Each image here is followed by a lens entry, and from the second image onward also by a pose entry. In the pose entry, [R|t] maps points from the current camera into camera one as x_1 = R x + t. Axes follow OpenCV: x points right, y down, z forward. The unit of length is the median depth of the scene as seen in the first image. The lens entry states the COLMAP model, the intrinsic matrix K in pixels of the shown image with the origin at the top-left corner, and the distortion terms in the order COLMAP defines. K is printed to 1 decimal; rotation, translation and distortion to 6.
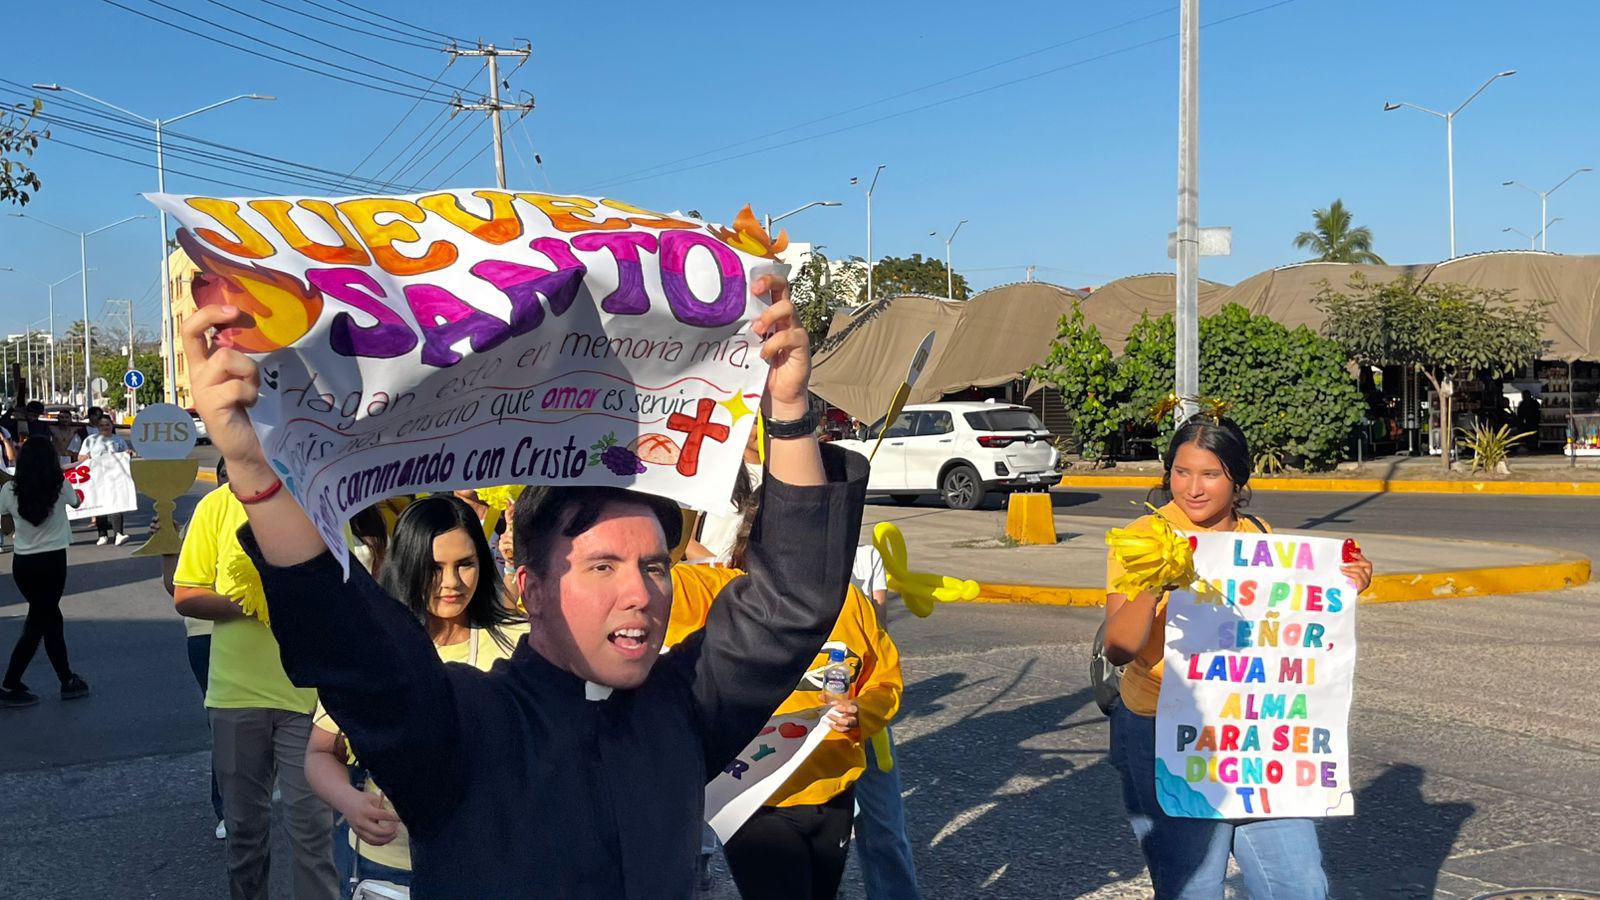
lens RADIAL K [[1756.4, 0, 841.7], [0, 1756.4, 418.5], [0, 0, 1]] dist [0.011462, 0.000000]
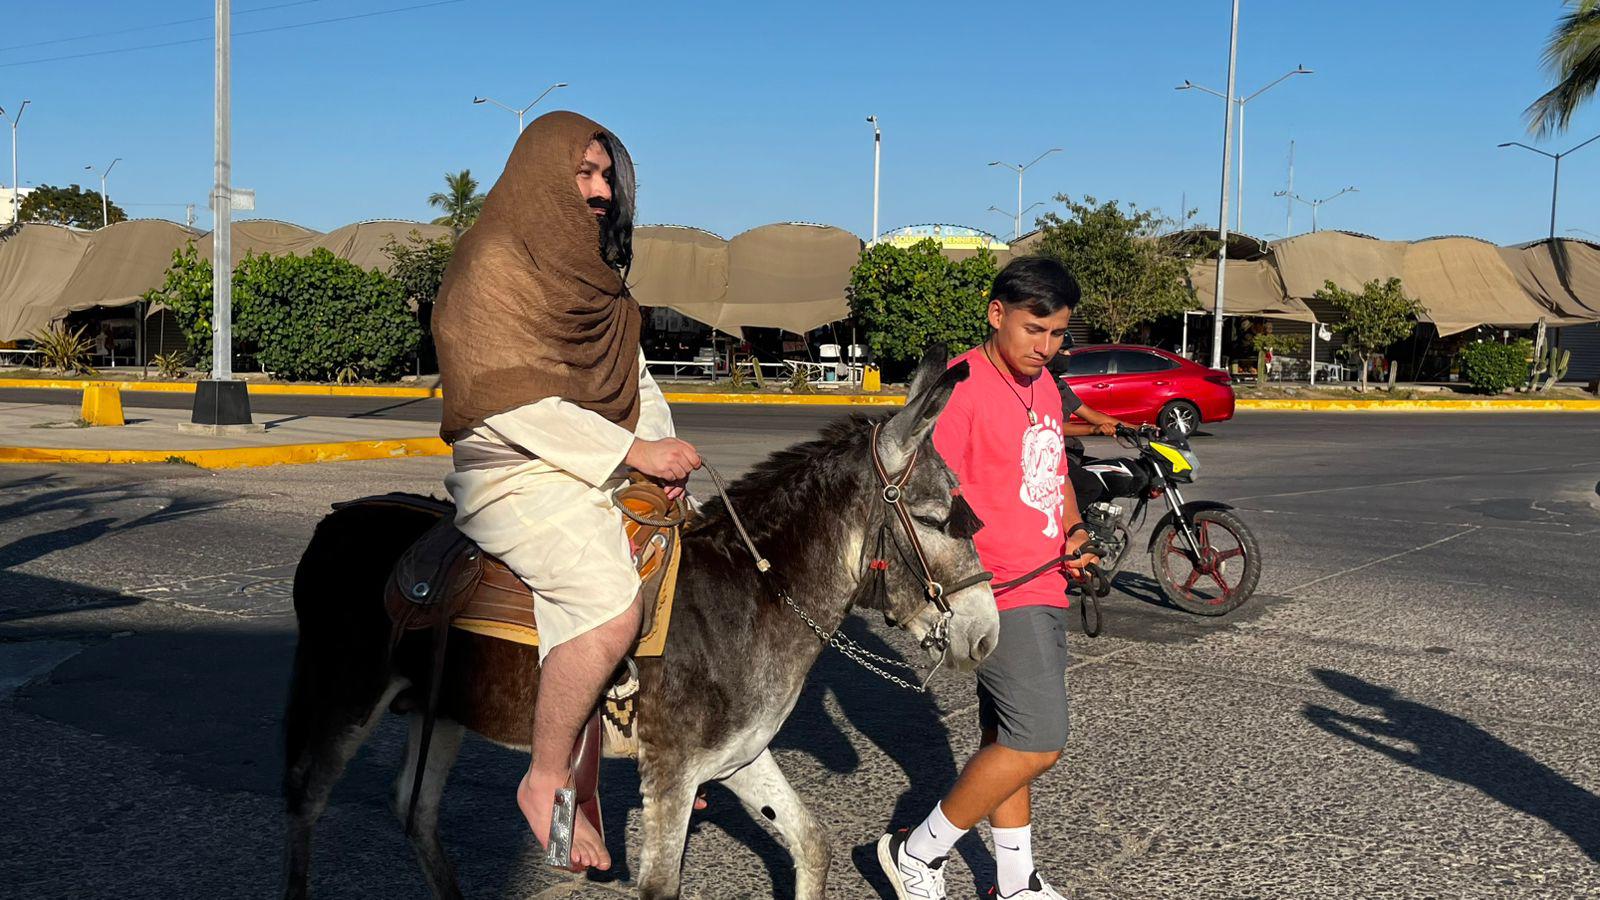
lens RADIAL K [[1464.3, 0, 884.4], [0, 1464.3, 504.0], [0, 0, 1]] dist [-0.020729, 0.000000]
pose [[0.860892, -0.022993, 0.508269, 0.034475], [-0.029953, 0.994955, 0.095744, 0.005583], [-0.507906, -0.097650, 0.855860, -0.130249]]
